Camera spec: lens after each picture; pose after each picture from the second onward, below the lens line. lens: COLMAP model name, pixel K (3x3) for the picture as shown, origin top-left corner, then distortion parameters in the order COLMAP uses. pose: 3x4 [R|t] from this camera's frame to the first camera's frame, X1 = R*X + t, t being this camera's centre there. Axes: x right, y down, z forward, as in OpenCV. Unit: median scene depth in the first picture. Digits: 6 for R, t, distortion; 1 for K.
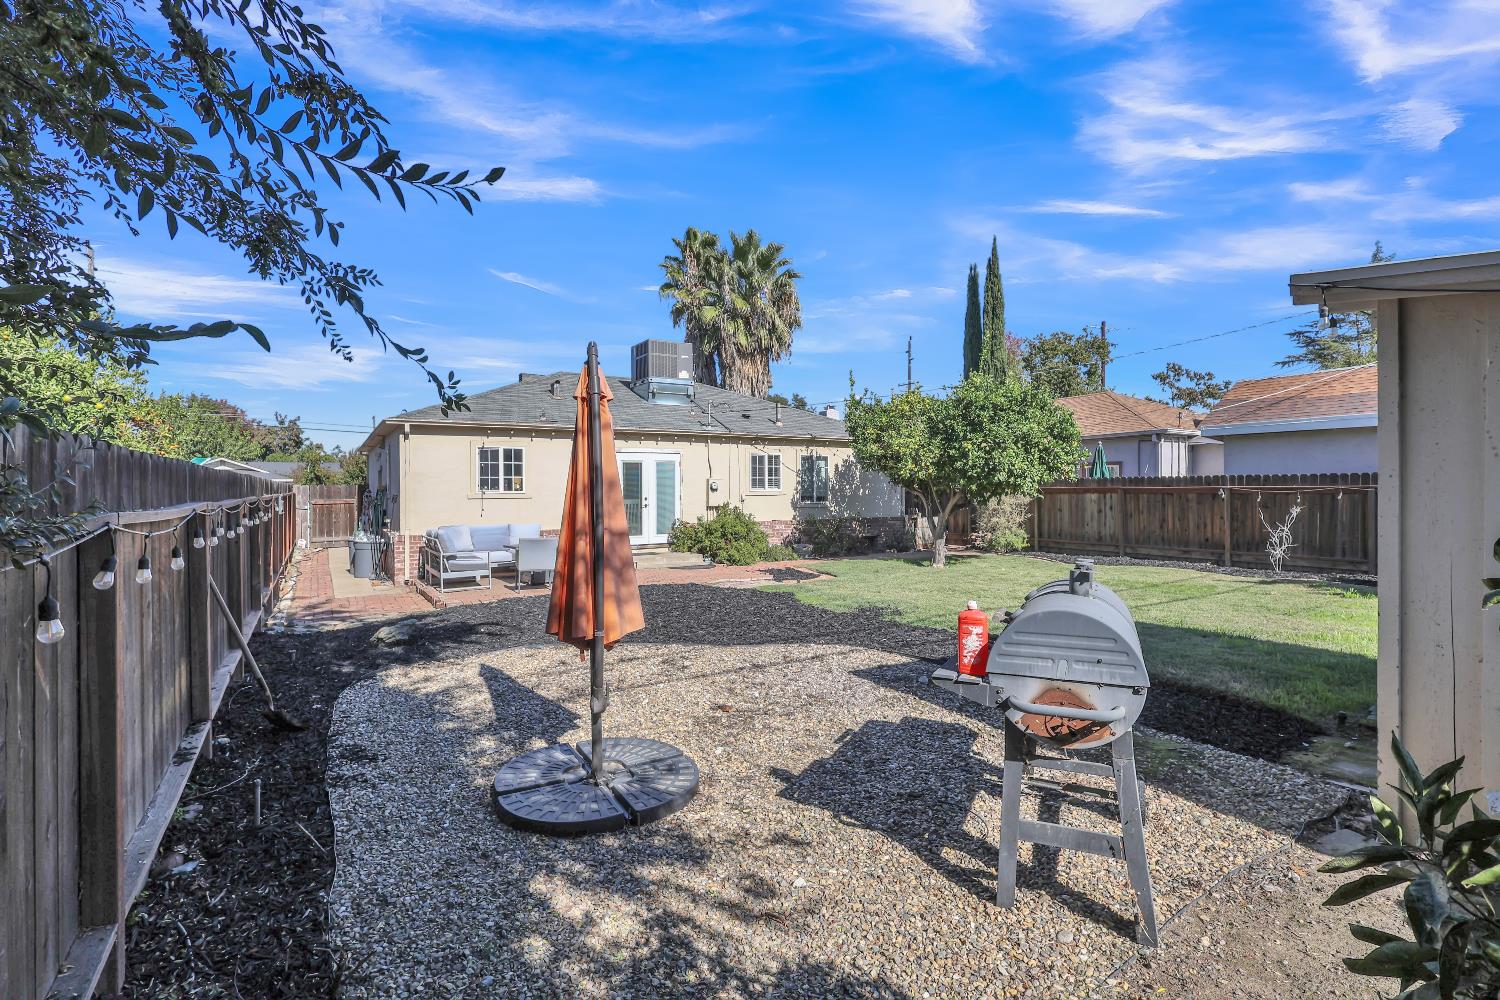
lens RADIAL K [[703.1, 0, 750.0], [0, 703.1, 500.0], [0, 0, 1]] dist [0.001387, 0.000861]
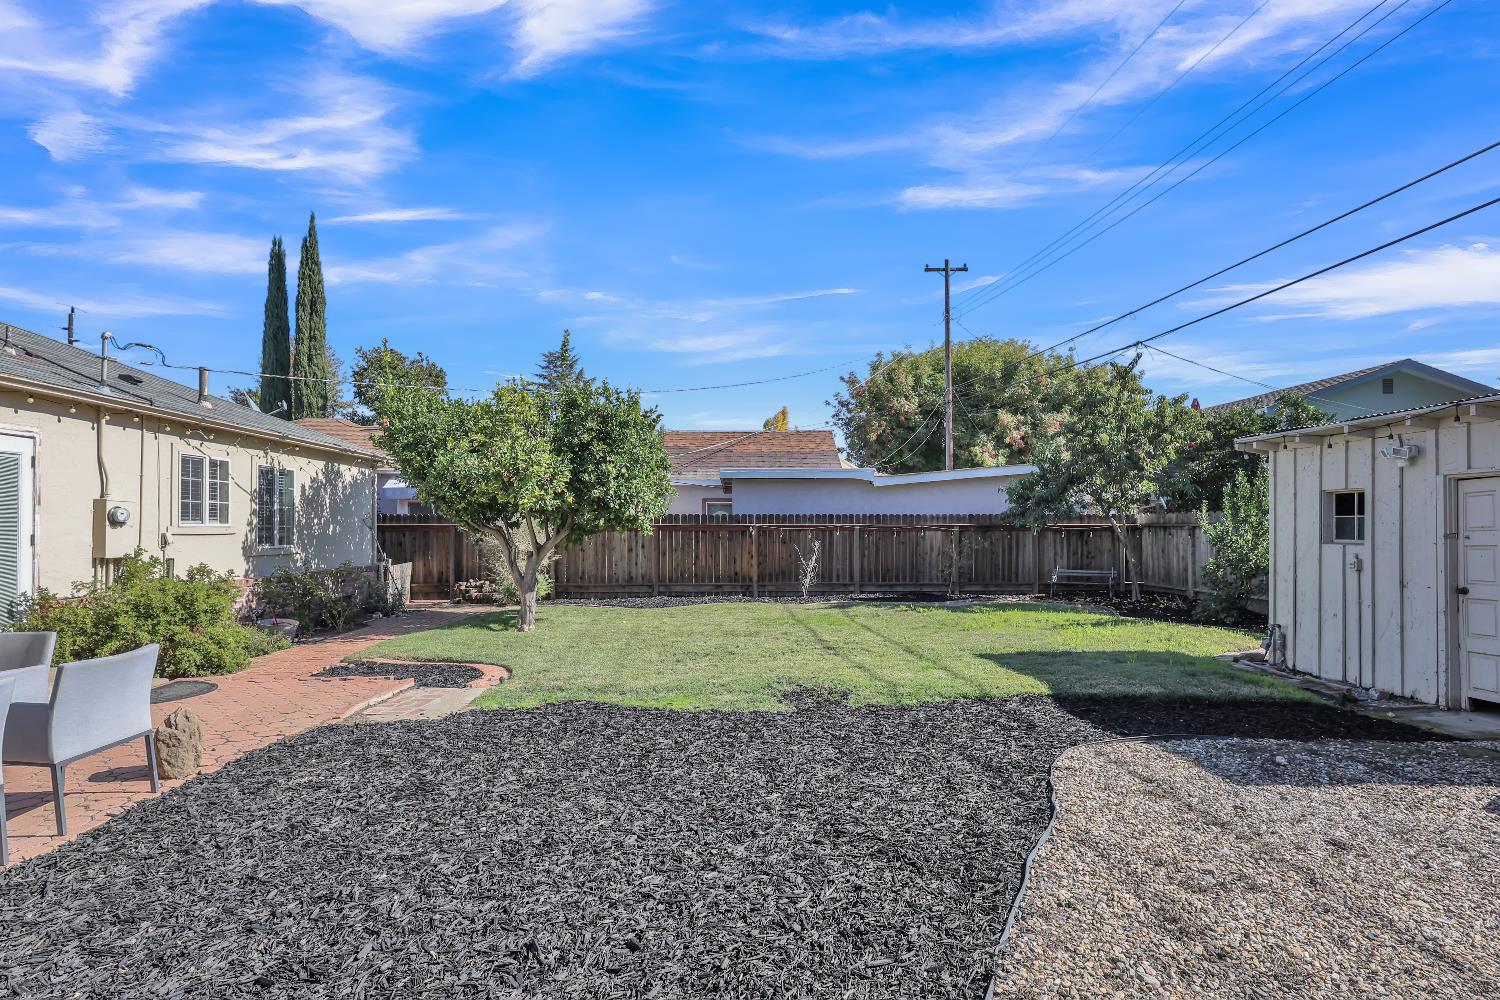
lens RADIAL K [[708.0, 0, 746.8], [0, 708.0, 524.8], [0, 0, 1]] dist [0.001293, 0.000262]
pose [[0.490348, 0.007418, 0.871495, -0.250602], [0.012053, 0.999810, -0.015292, -0.001417], [-0.871443, 0.018003, 0.490166, 0.395595]]
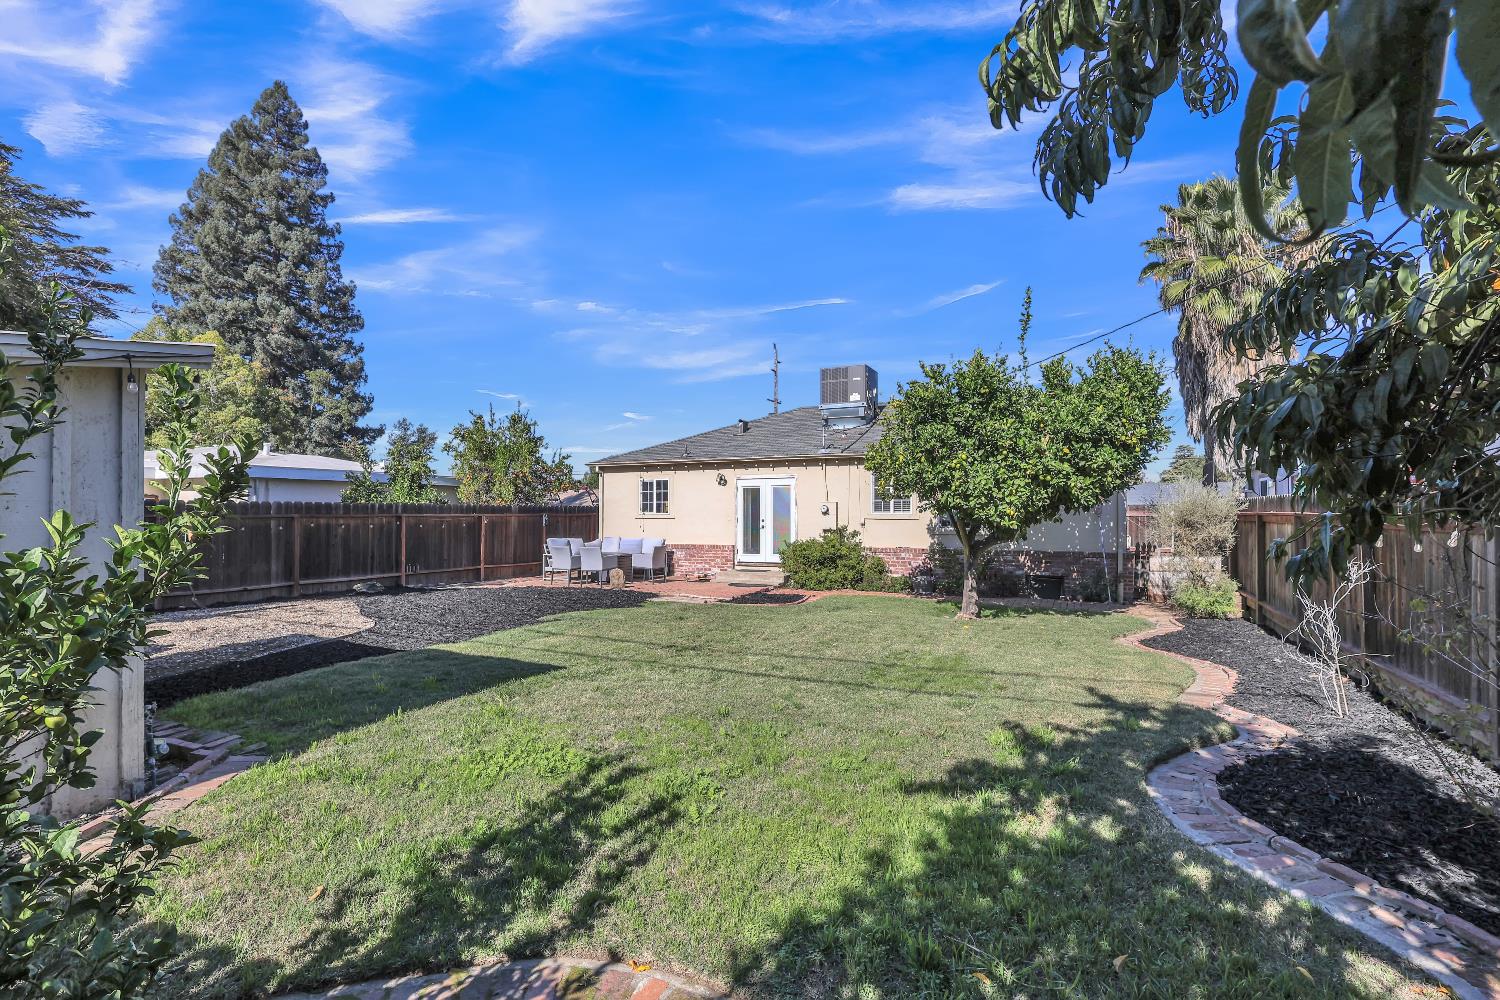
lens RADIAL K [[720.0, 0, 754.4], [0, 720.0, 503.2], [0, 0, 1]] dist [0.000518, 0.000144]
pose [[0.554589, -0.005779, -0.832104, 0.723248], [-0.017717, 0.999667, -0.018751, -0.007427], [0.831936, 0.025141, 0.554302, 0.345642]]
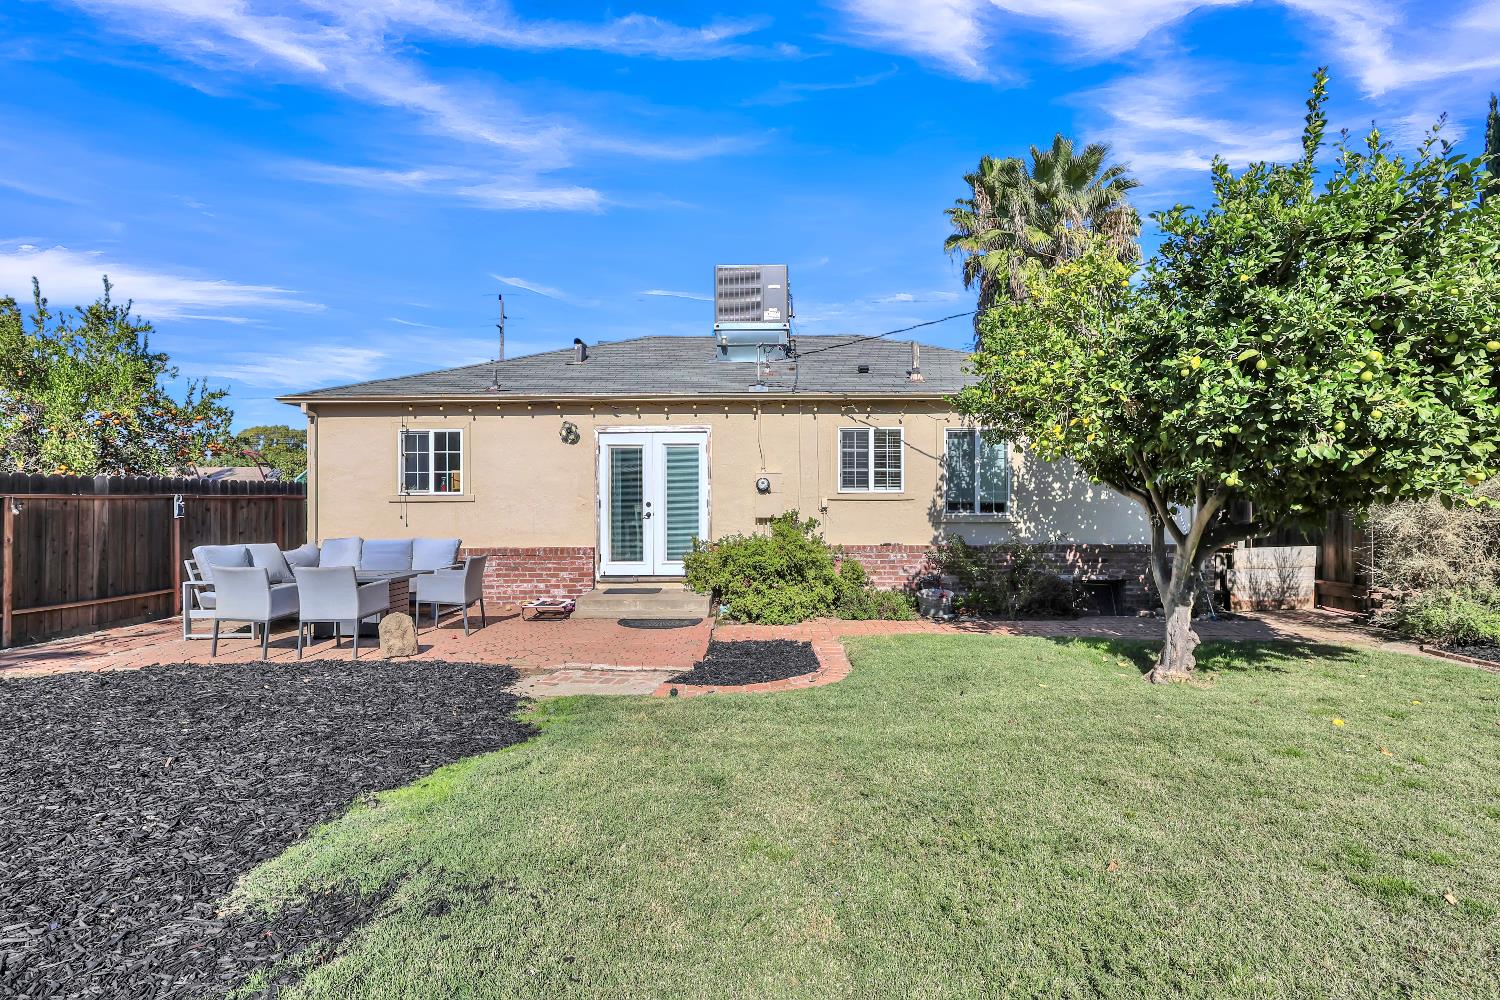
lens RADIAL K [[703.1, 0, 750.0], [0, 703.1, 500.0], [0, 0, 1]] dist [0.001387, 0.000861]
pose [[0.847388, 0.004765, -0.530953, 0.251976], [-0.010031, 0.999925, -0.007035, -0.002013], [0.530880, 0.011287, 0.847372, 0.474449]]
